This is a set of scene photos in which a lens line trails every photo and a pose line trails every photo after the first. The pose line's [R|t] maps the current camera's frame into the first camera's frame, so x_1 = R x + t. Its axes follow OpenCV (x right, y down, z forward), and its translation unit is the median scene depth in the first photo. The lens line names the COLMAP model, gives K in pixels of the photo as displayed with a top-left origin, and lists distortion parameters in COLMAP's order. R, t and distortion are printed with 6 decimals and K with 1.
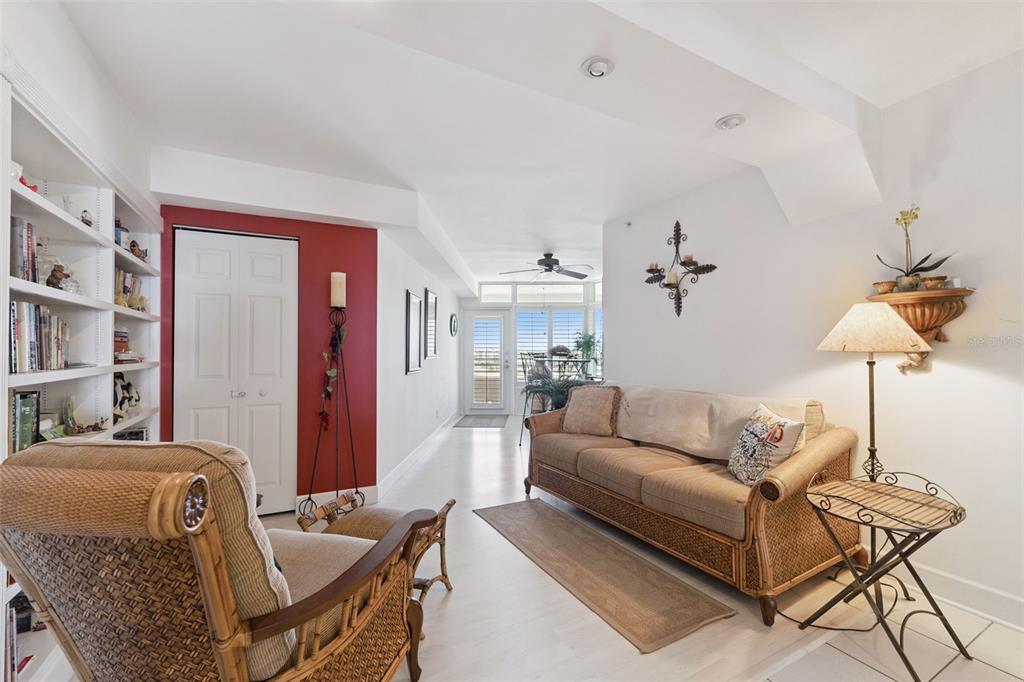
lens RADIAL K [[429.0, 0, 517.7], [0, 429.0, 346.2], [0, 0, 1]] dist [0.000642, -0.000323]
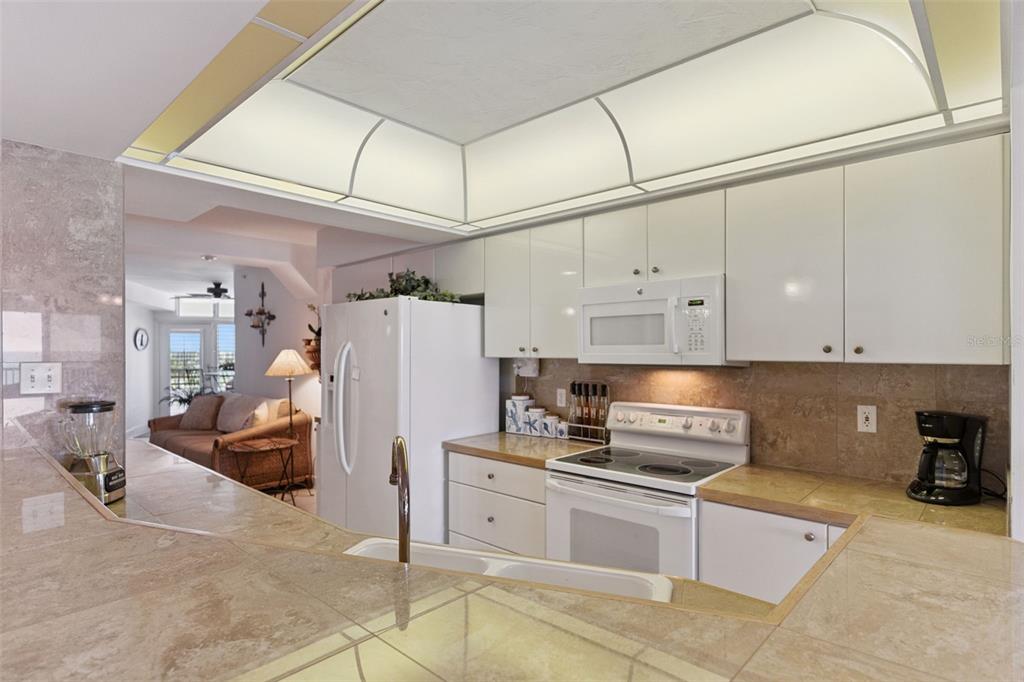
lens RADIAL K [[534.3, 0, 513.1], [0, 534.3, 348.7], [0, 0, 1]] dist [-0.001455, -0.000154]
pose [[0.949464, -0.001342, 0.313874, 0.621699], [-0.000335, 0.999986, 0.005291, -0.073892], [-0.313876, -0.005129, 0.949450, -1.034645]]
